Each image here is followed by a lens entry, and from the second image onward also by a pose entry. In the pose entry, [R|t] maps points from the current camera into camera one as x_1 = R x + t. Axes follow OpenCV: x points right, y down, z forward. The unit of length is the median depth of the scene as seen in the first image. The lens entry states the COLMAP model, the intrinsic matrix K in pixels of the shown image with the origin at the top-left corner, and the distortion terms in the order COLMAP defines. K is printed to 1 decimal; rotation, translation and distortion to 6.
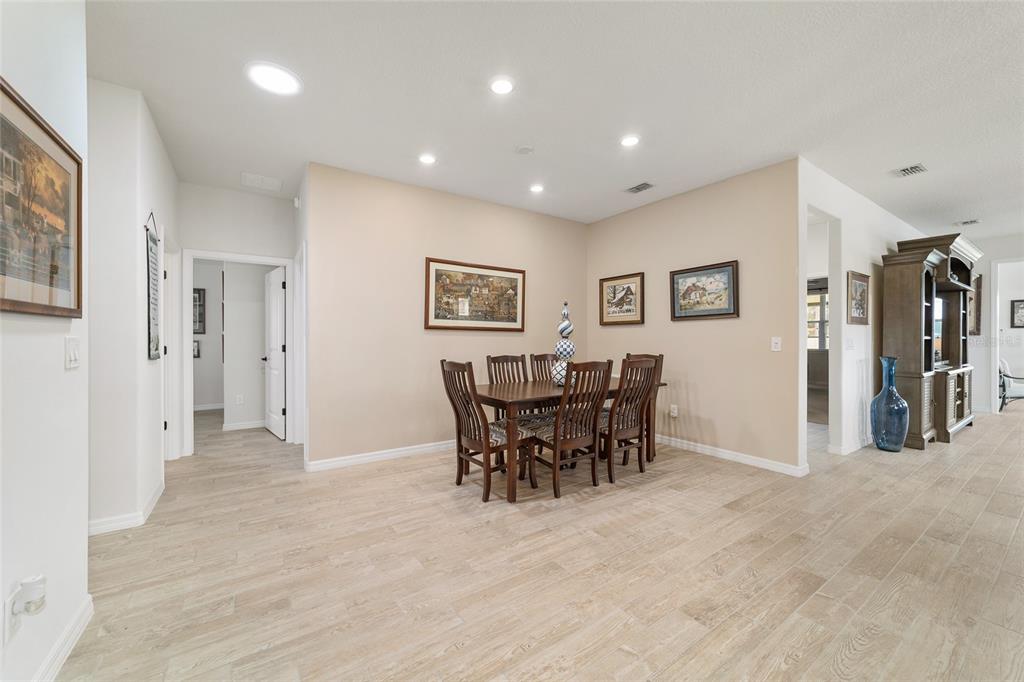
lens RADIAL K [[392.7, 0, 512.7], [0, 392.7, 341.5], [0, 0, 1]] dist [-0.008850, 0.004400]
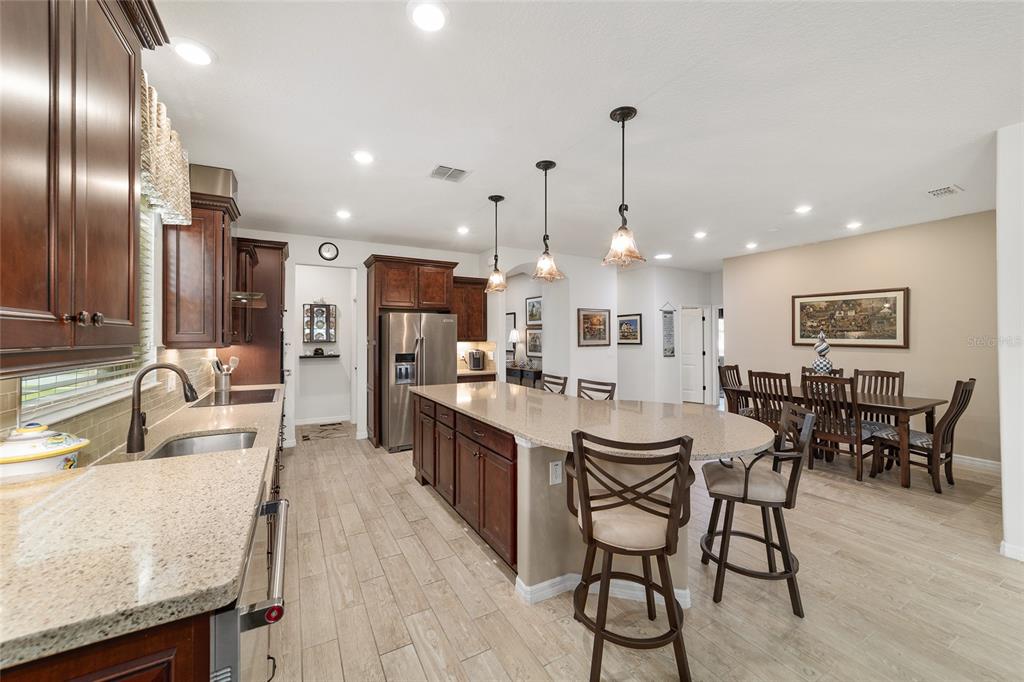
lens RADIAL K [[392.7, 0, 511.1], [0, 392.7, 327.5], [0, 0, 1]] dist [-0.008850, 0.004400]
pose [[-0.083059, -0.025308, -0.996223, 1.406888], [-0.002944, 0.999679, -0.025150, -0.063798], [0.996540, 0.000843, -0.083107, 0.101228]]
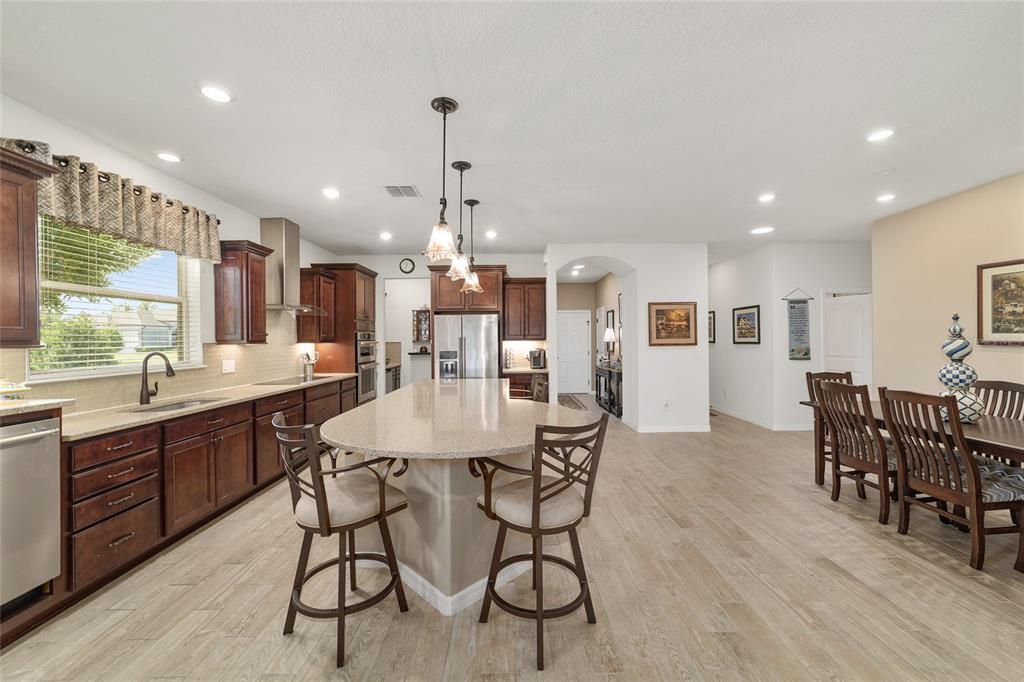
lens RADIAL K [[392.7, 0, 511.1], [0, 392.7, 334.8], [0, 0, 1]] dist [-0.008850, 0.004400]
pose [[-0.556573, -0.003845, -0.830790, 1.223547], [0.004559, 0.999960, -0.007682, -0.057859], [0.830786, -0.008063, -0.556534, 0.662197]]
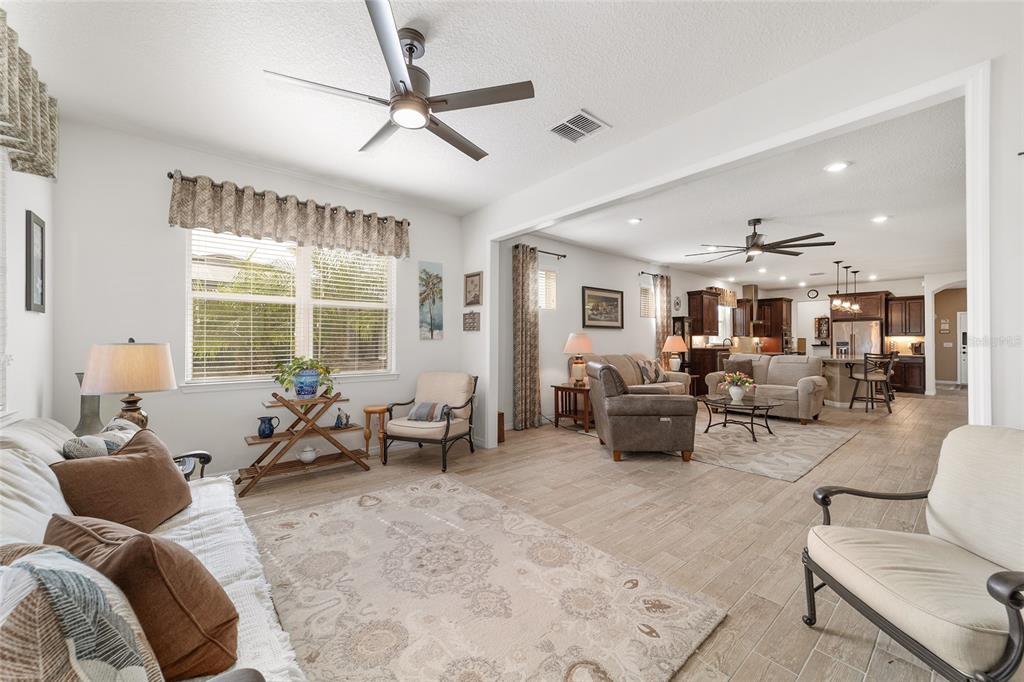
lens RADIAL K [[392.7, 0, 516.3], [0, 392.7, 341.0], [0, 0, 1]] dist [-0.008850, 0.004400]
pose [[-0.993727, 0.002944, -0.111790, 2.663162], [0.002622, 0.999992, 0.003026, -0.028730], [0.111798, 0.002714, -0.993727, 2.069812]]
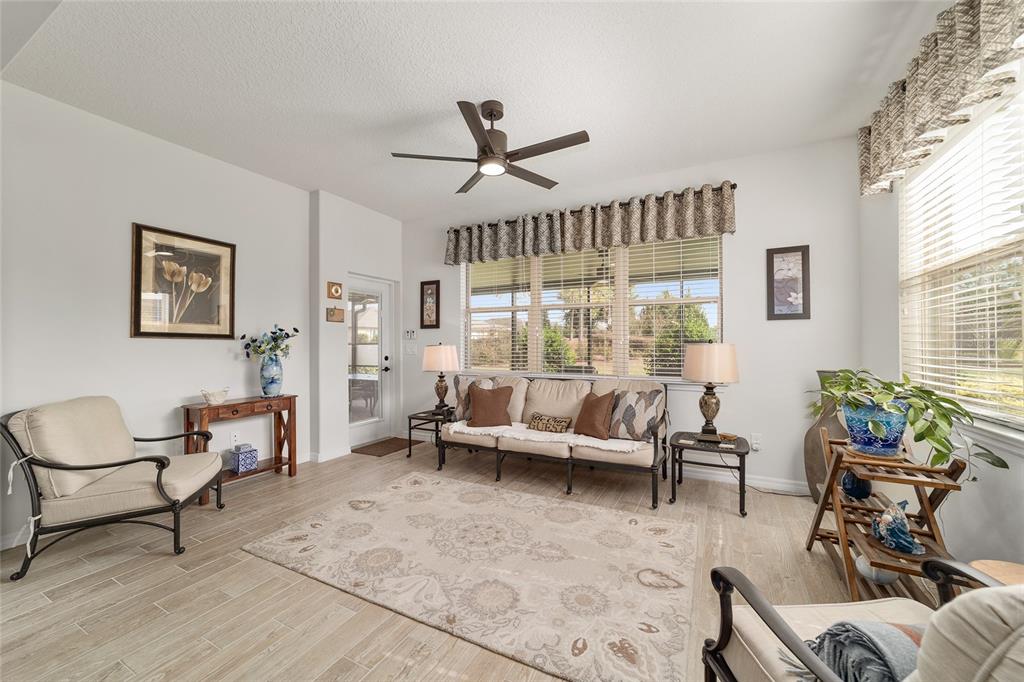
lens RADIAL K [[392.7, 0, 509.7], [0, 392.7, 342.9], [0, 0, 1]] dist [-0.008850, 0.004400]
pose [[0.883114, 0.002420, 0.469153, 2.447033], [0.003238, 0.999931, -0.011253, -0.019211], [-0.469148, 0.011457, 0.883045, 0.879230]]
